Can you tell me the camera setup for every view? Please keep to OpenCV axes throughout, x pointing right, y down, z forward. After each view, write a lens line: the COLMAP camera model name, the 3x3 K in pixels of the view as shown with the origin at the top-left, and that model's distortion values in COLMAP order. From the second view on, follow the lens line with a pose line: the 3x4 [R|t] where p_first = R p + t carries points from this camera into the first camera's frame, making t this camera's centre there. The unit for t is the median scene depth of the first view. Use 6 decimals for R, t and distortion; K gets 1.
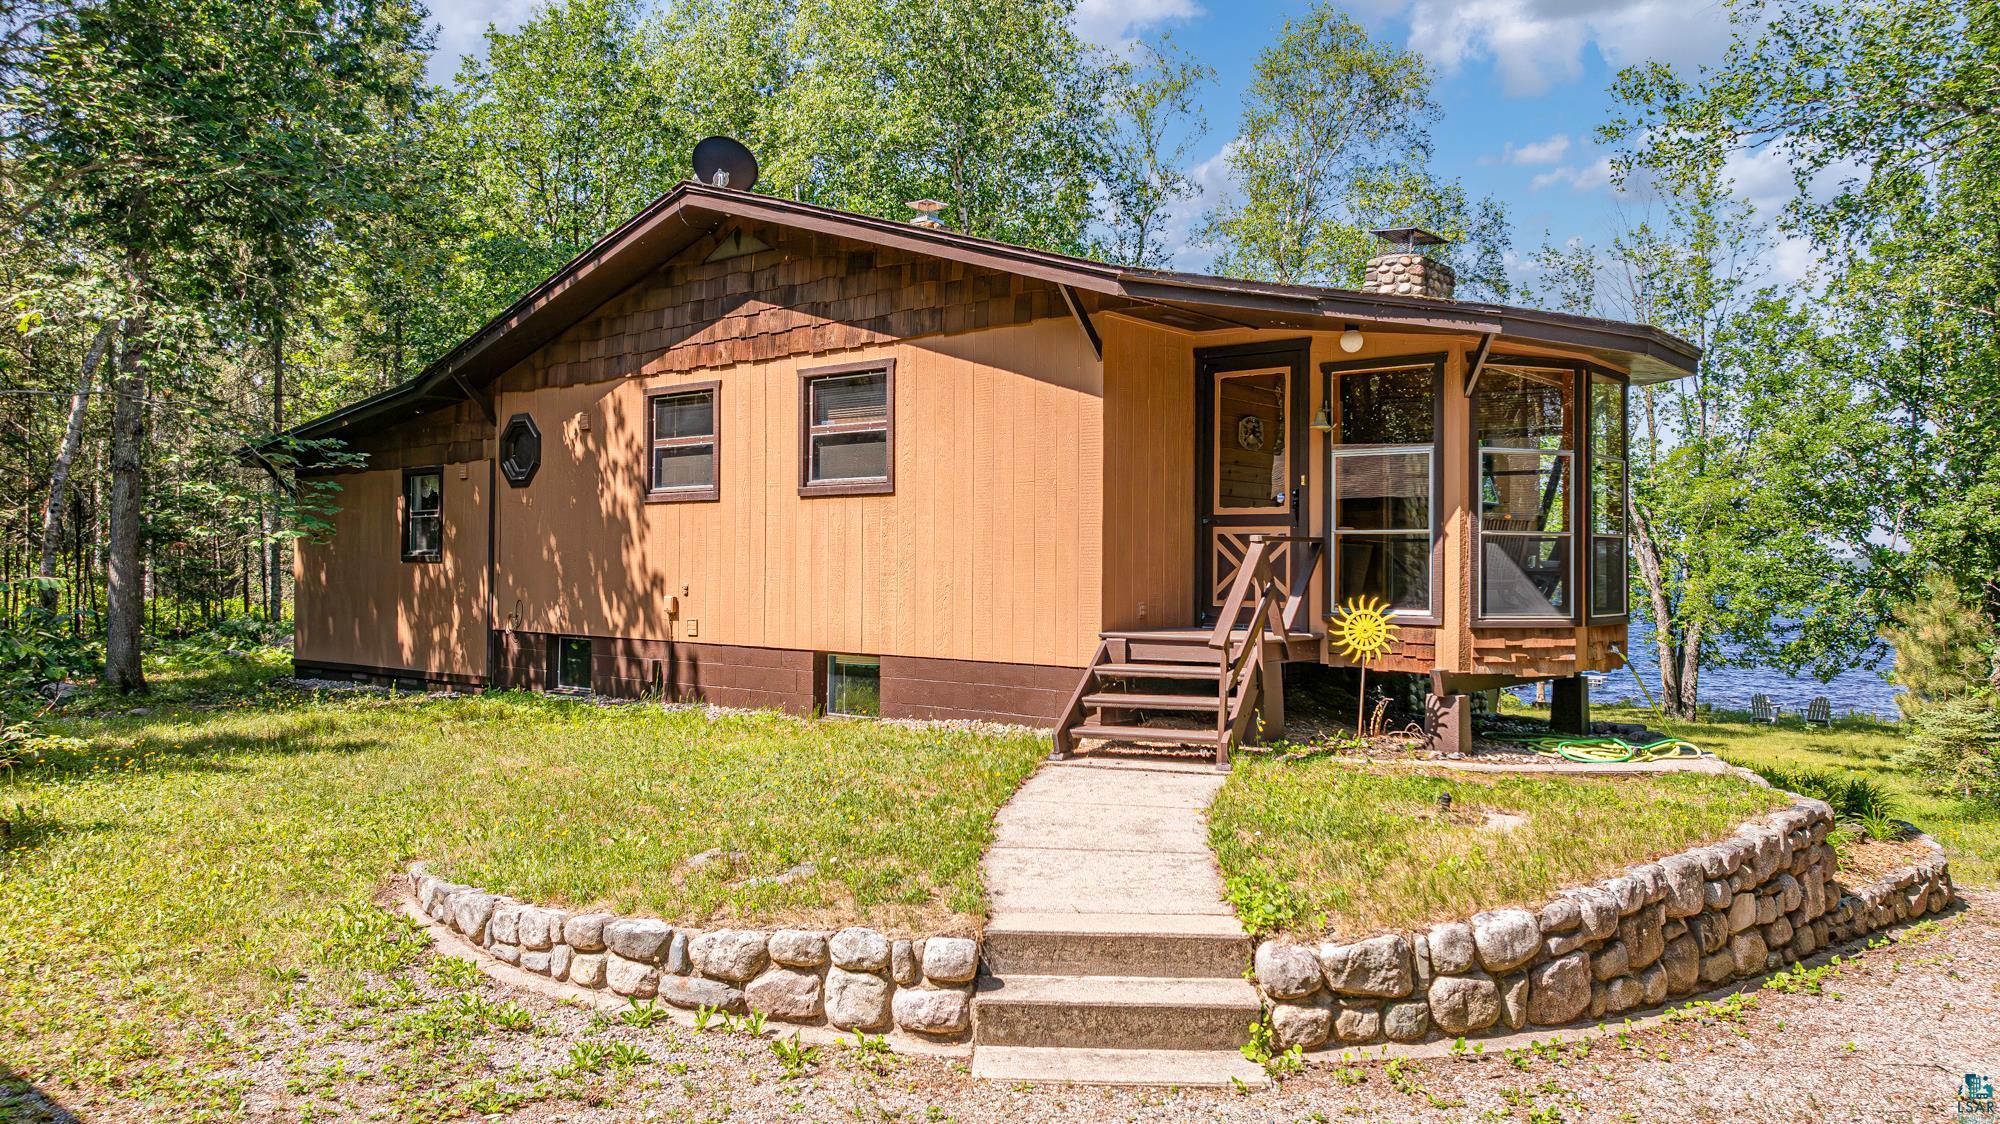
lens RADIAL K [[1419.7, 0, 1001.8], [0, 1419.7, 554.0], [0, 0, 1]] dist [-0.028150, 0.000800]
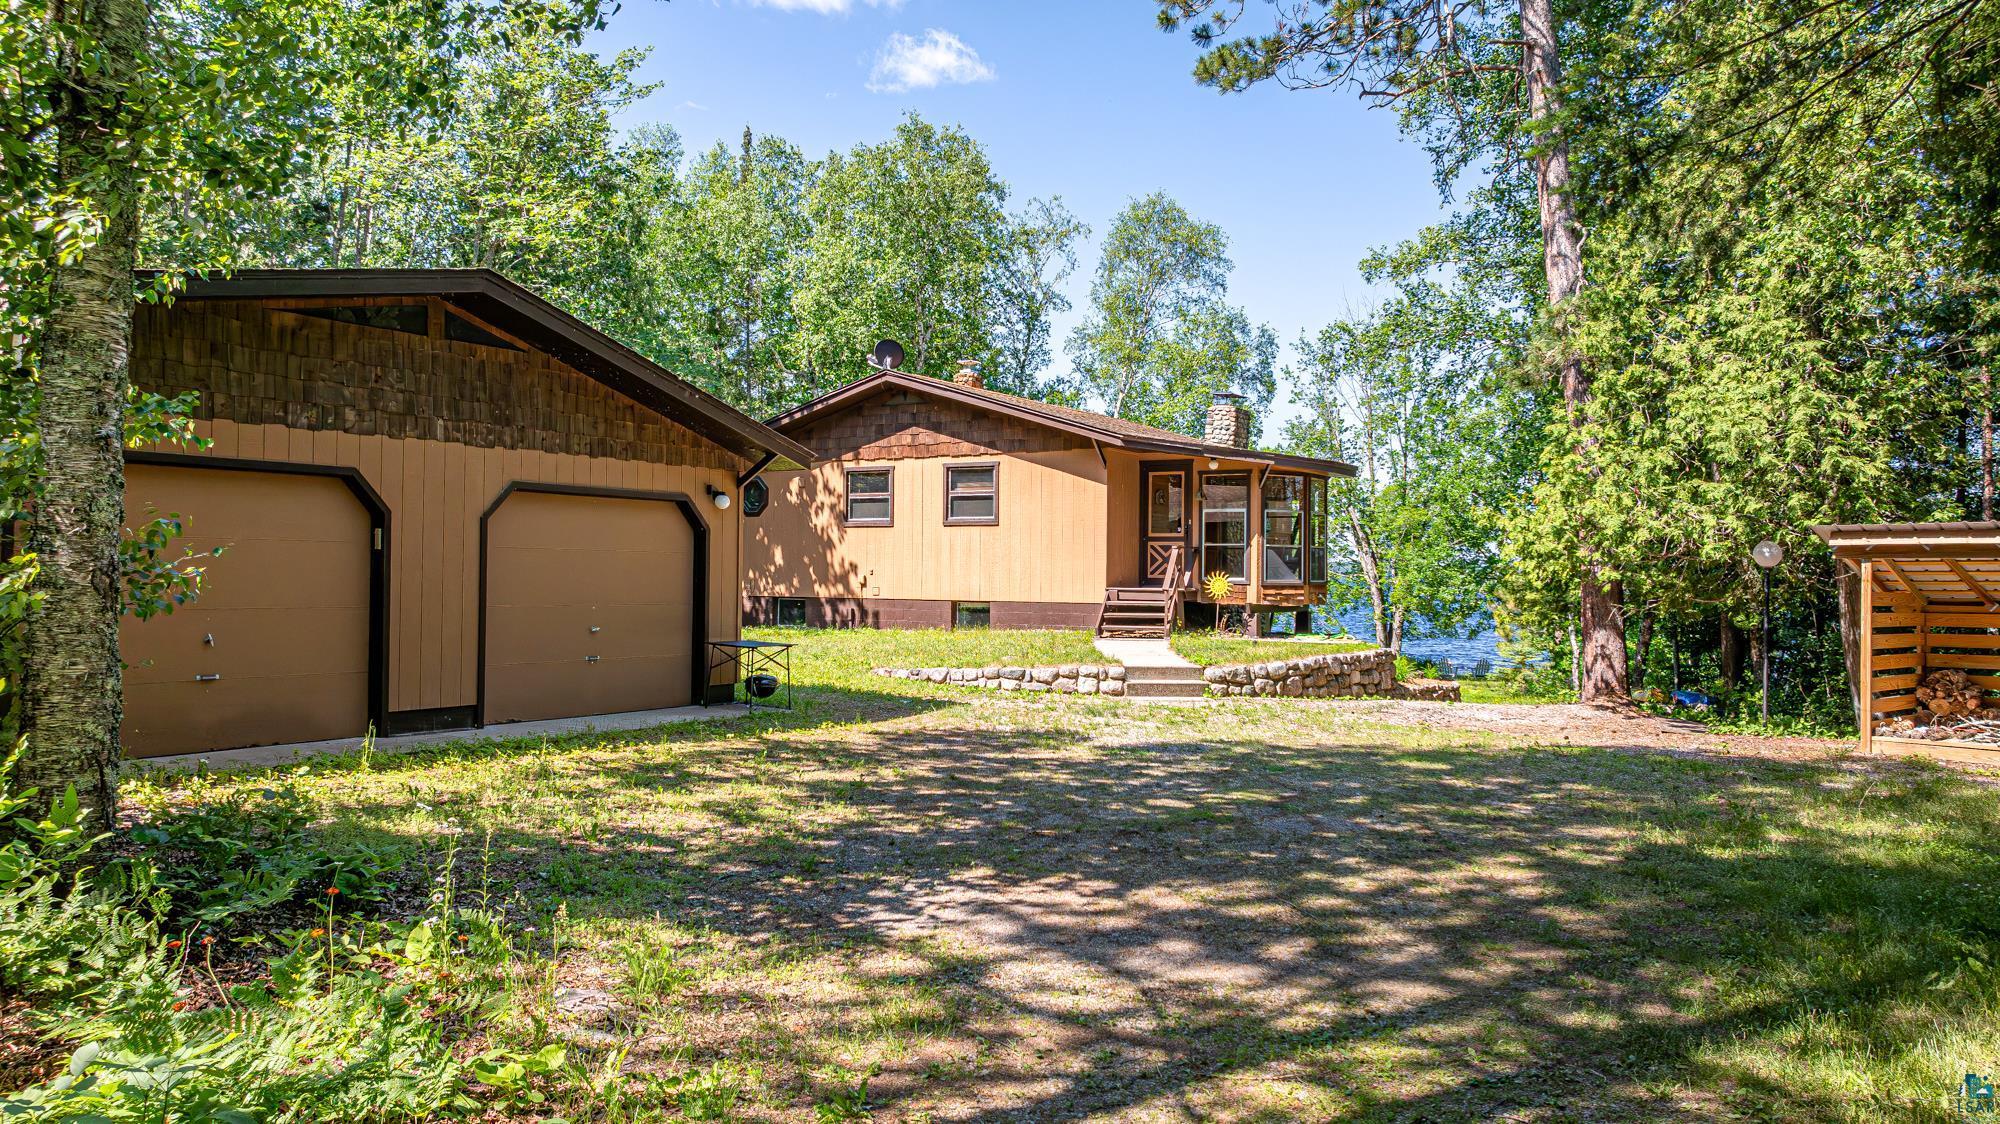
lens RADIAL K [[1419.7, 0, 1001.8], [0, 1419.7, 554.0], [0, 0, 1]] dist [-0.028150, 0.000800]
pose [[0.988128, 0.004361, 0.153573, -0.390596], [-0.003423, 0.999974, -0.006375, 0.013849], [-0.153597, 0.005773, 0.988117, -1.080290]]
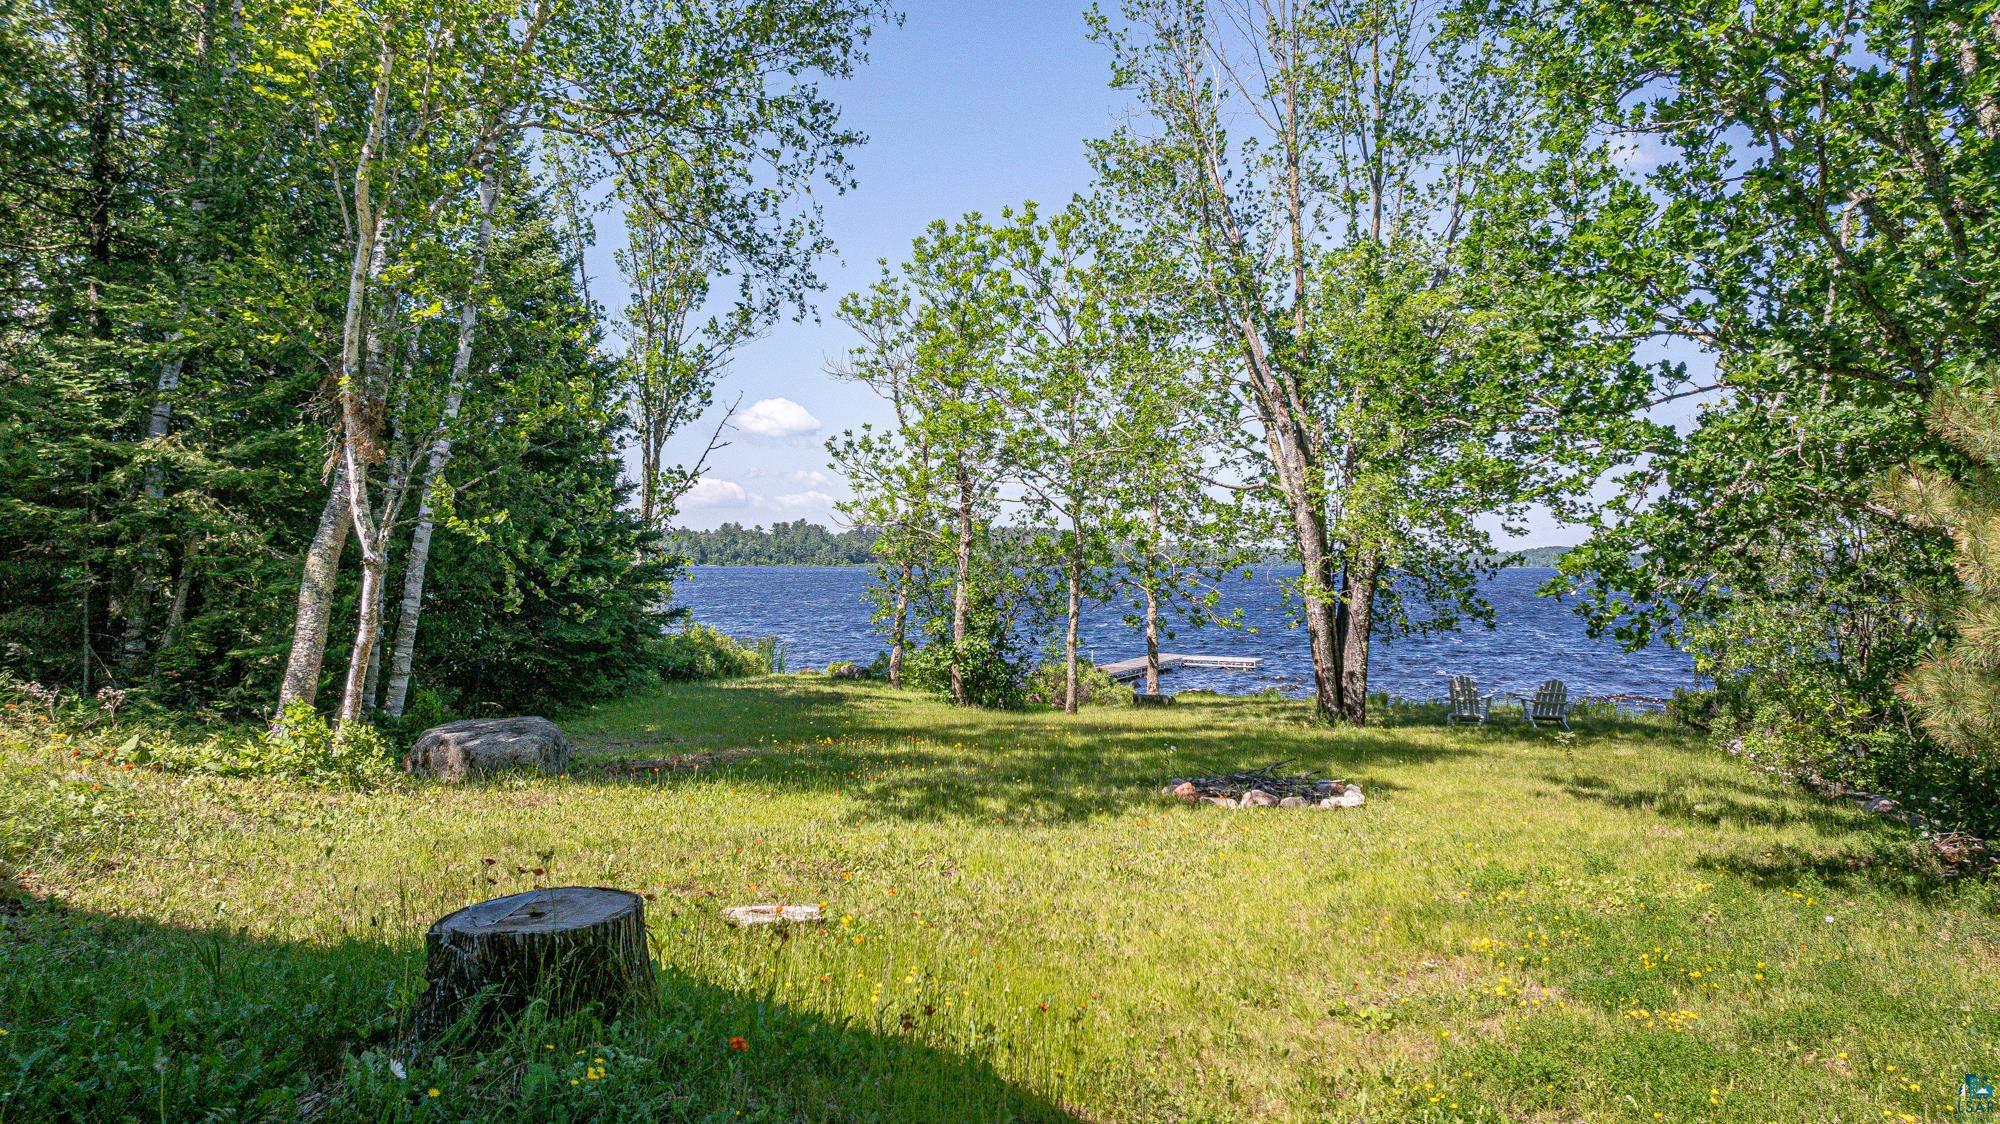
lens RADIAL K [[1419.7, 0, 1001.8], [0, 1419.7, 554.0], [0, 0, 1]] dist [-0.028150, 0.000800]
pose [[0.979160, -0.001896, 0.203081, 0.629487], [0.003770, 0.999954, -0.008840, 0.144246], [-0.203055, 0.009422, 0.979122, 1.271926]]
